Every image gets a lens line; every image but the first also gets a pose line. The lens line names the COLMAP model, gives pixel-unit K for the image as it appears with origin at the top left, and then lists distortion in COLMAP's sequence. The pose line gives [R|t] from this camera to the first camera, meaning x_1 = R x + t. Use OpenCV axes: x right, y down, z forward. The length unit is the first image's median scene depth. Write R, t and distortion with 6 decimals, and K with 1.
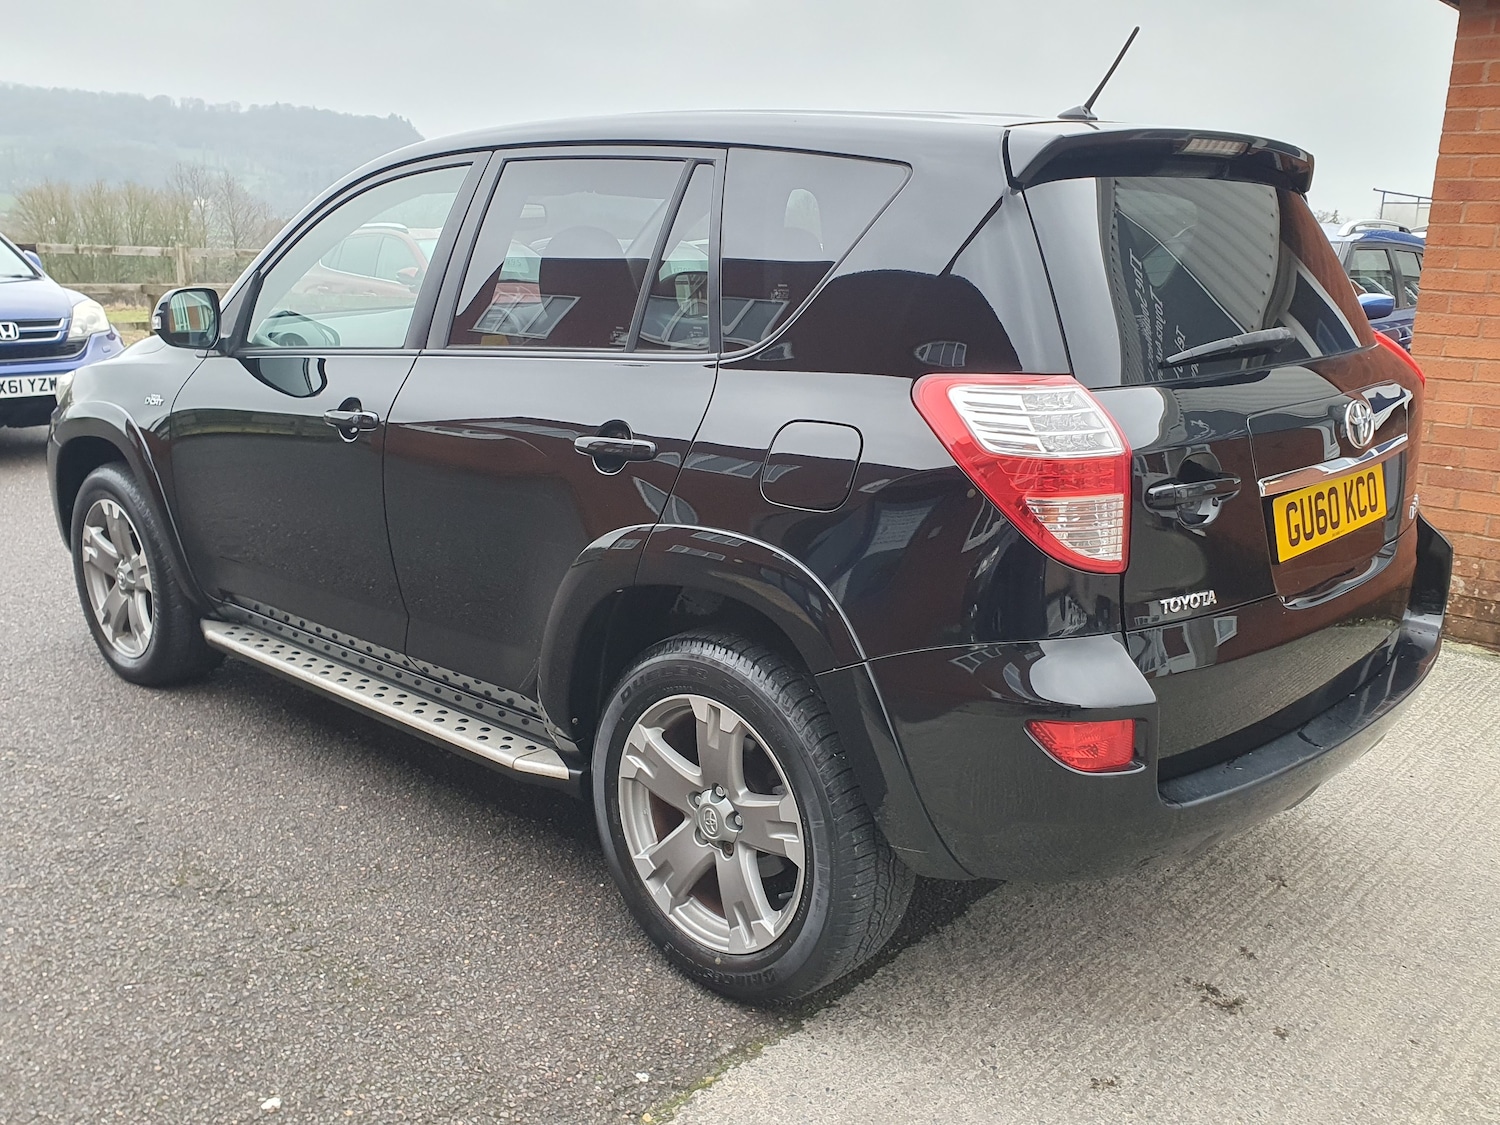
lens RADIAL K [[1356.5, 0, 744.5], [0, 1356.5, 572.9], [0, 0, 1]] dist [0.110633, -0.222033]
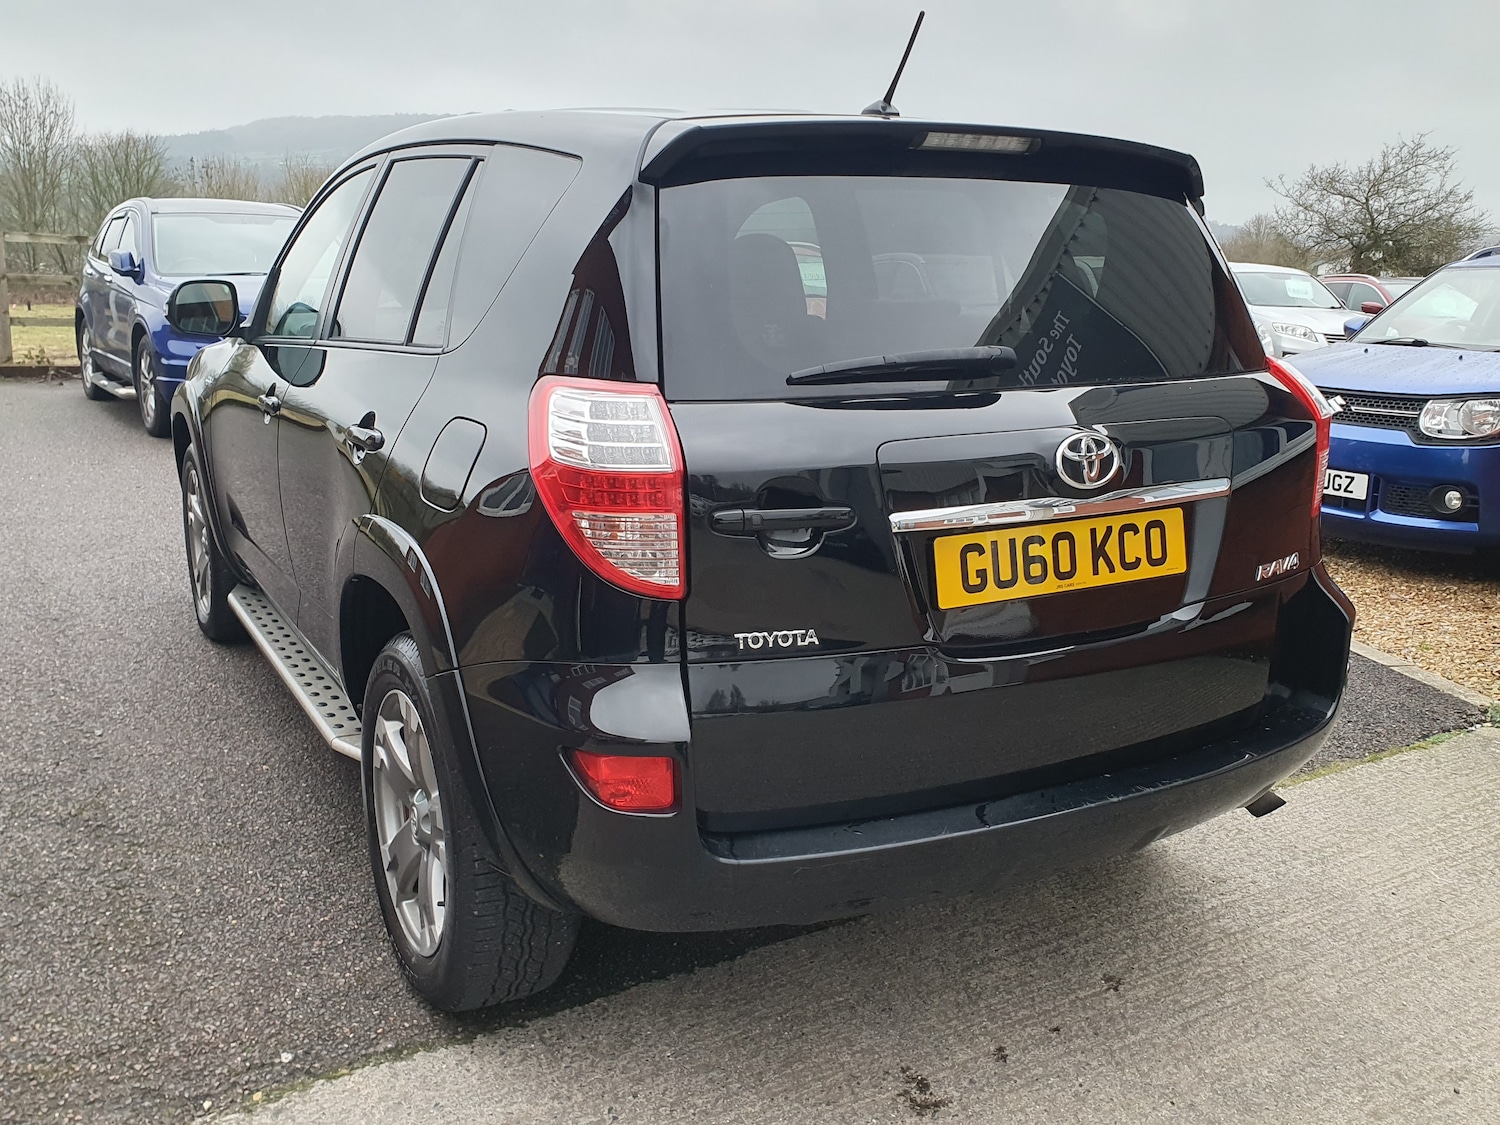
lens RADIAL K [[1356.5, 0, 744.5], [0, 1356.5, 572.9], [0, 0, 1]] dist [0.110633, -0.222033]
pose [[0.952010, 0.086094, -0.293710, 0.476803], [-0.089990, 0.995943, 0.000252, -0.017822], [0.292540, 0.026191, 0.955895, 0.110280]]
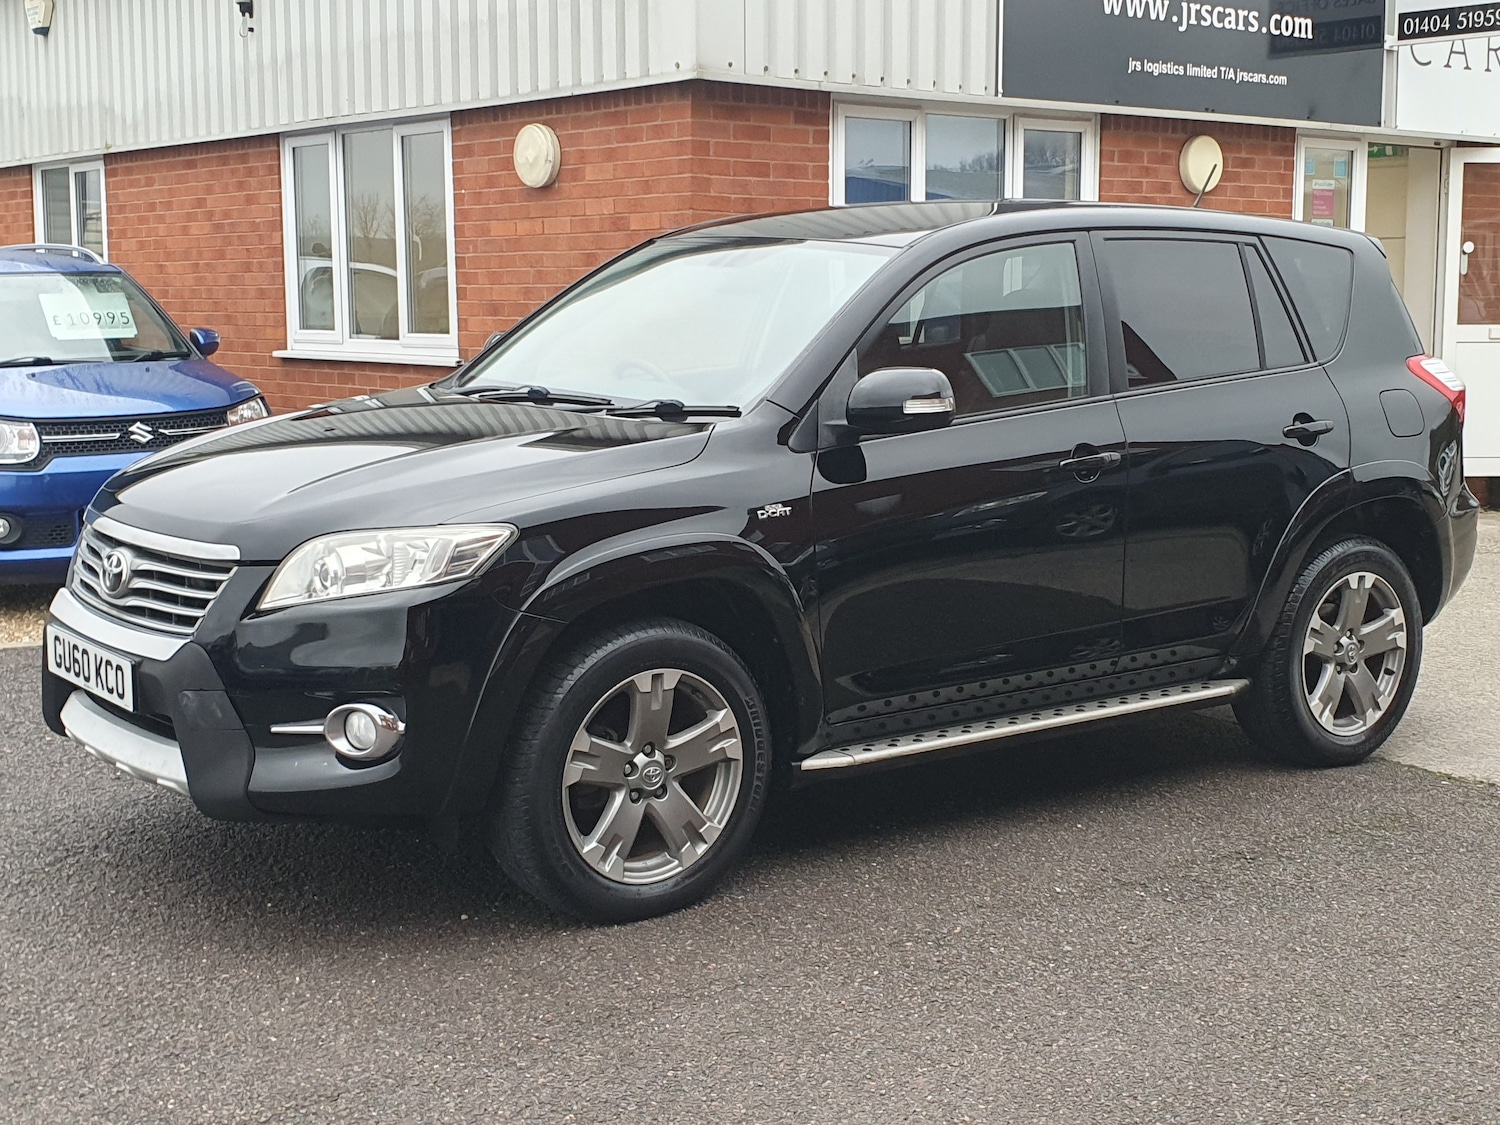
lens RADIAL K [[2142.8, 0, 773.8], [0, 2142.8, 584.3], [0, 0, 1]] dist [0.320436, -1.317932]
pose [[0.143319, -0.163845, 0.976020, -2.560697], [0.236853, 0.963220, 0.126916, -0.372366], [-0.960916, 0.212984, 0.176855, 1.170886]]
